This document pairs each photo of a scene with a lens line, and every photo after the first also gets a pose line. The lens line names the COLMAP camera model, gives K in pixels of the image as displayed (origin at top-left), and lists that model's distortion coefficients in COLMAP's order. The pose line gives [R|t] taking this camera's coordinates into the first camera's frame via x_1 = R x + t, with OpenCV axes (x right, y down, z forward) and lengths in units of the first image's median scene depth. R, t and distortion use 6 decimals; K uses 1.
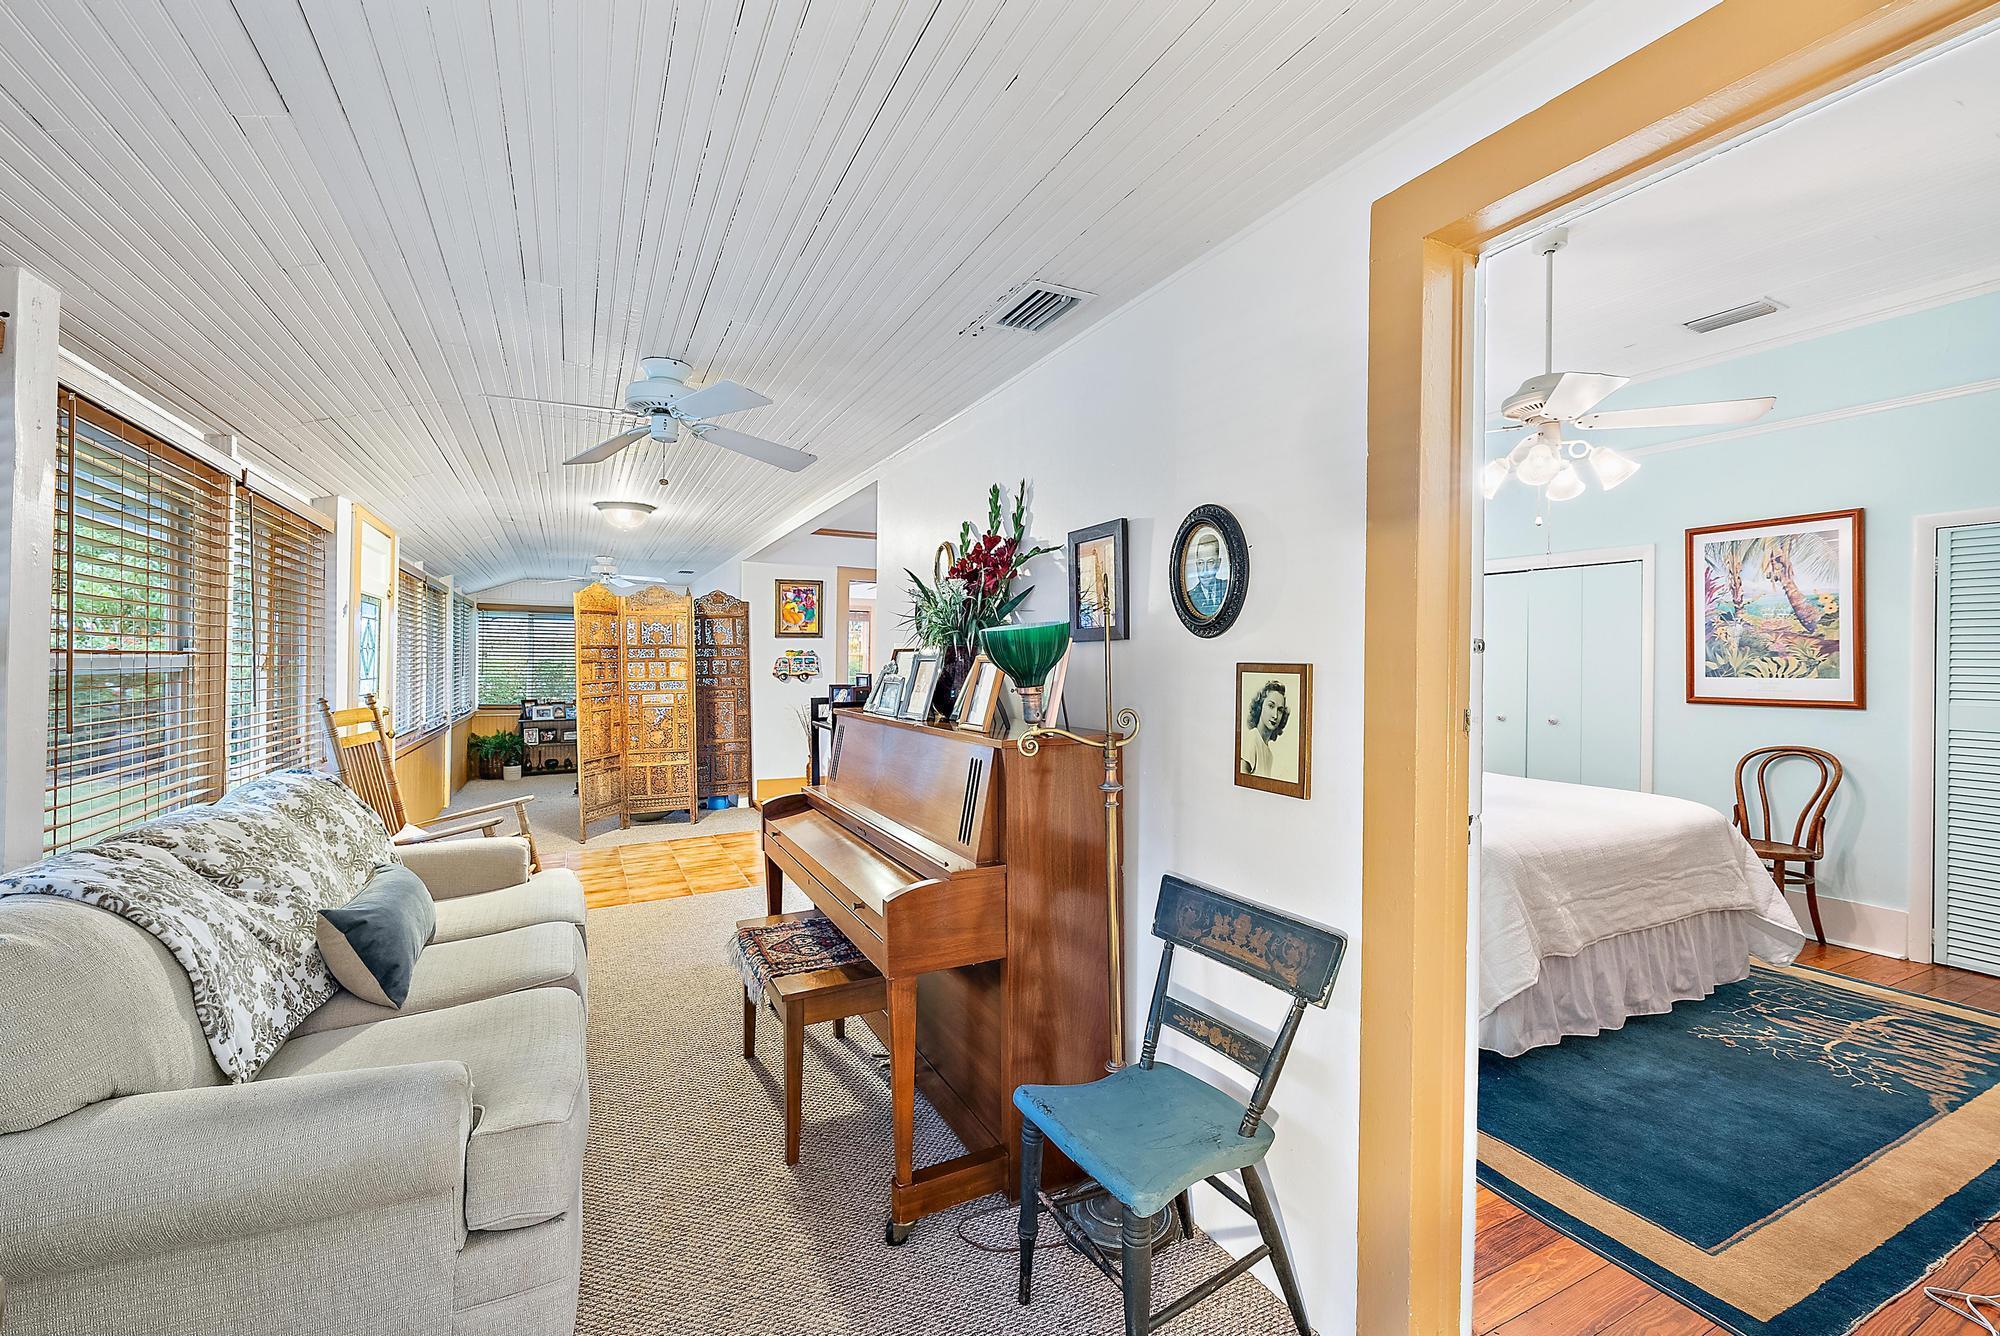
lens RADIAL K [[847.9, 0, 996.3], [0, 847.9, 660.5], [0, 0, 1]] dist [0.000628, -0.000369]
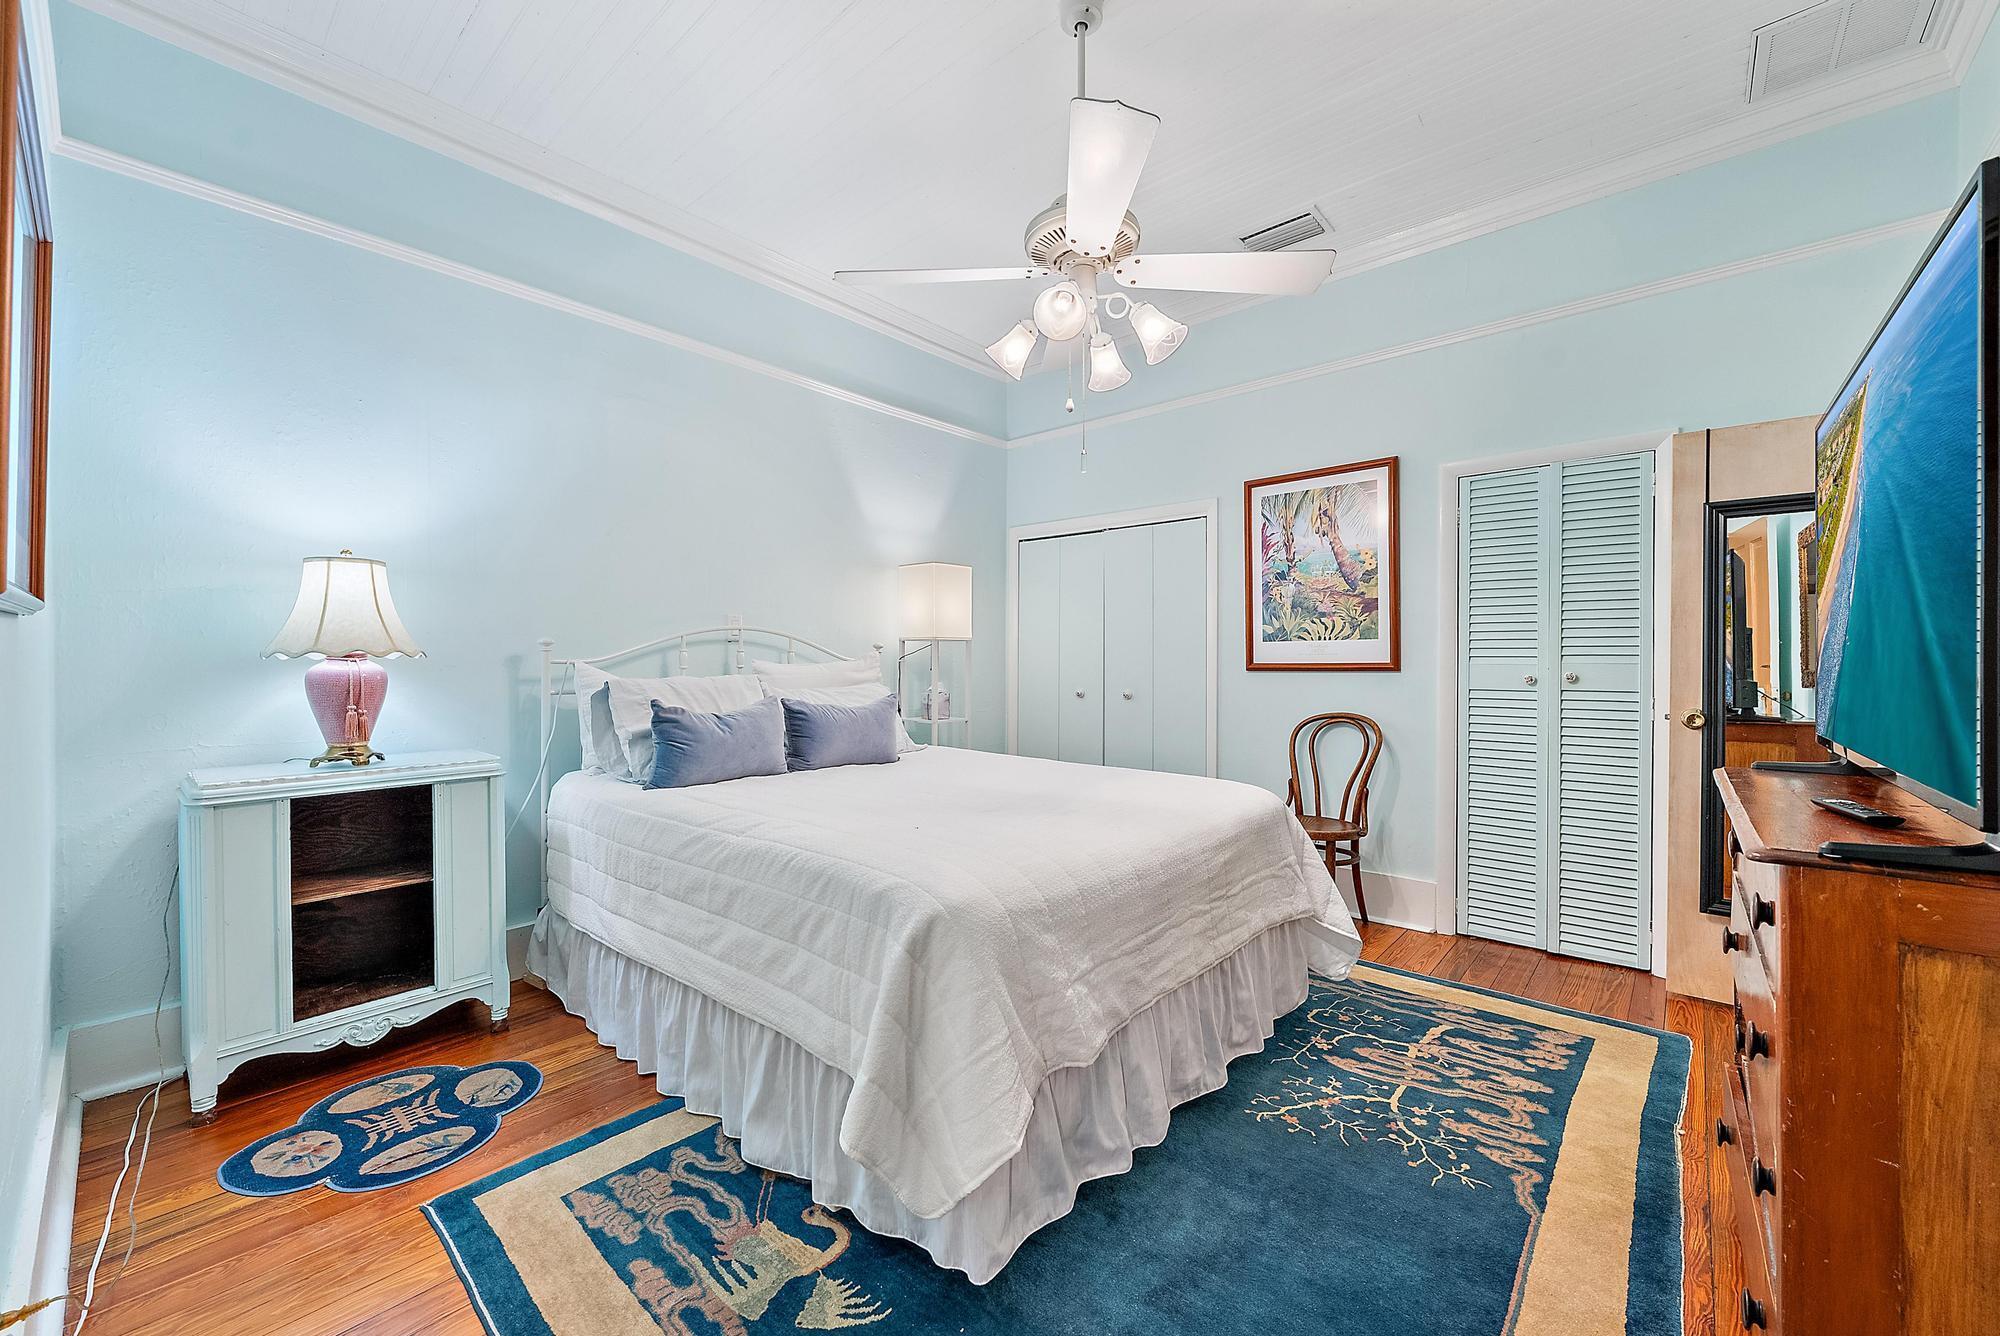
lens RADIAL K [[800.8, 0, 1000.8], [0, 800.8, 662.8], [0, 0, 1]] dist [-0.003987, -0.000074]
pose [[0.929014, -0.011460, 0.369868, 0.297397], [0.009150, 0.999926, 0.007999, 0.038876], [-0.369932, -0.004047, 0.929050, 0.354281]]
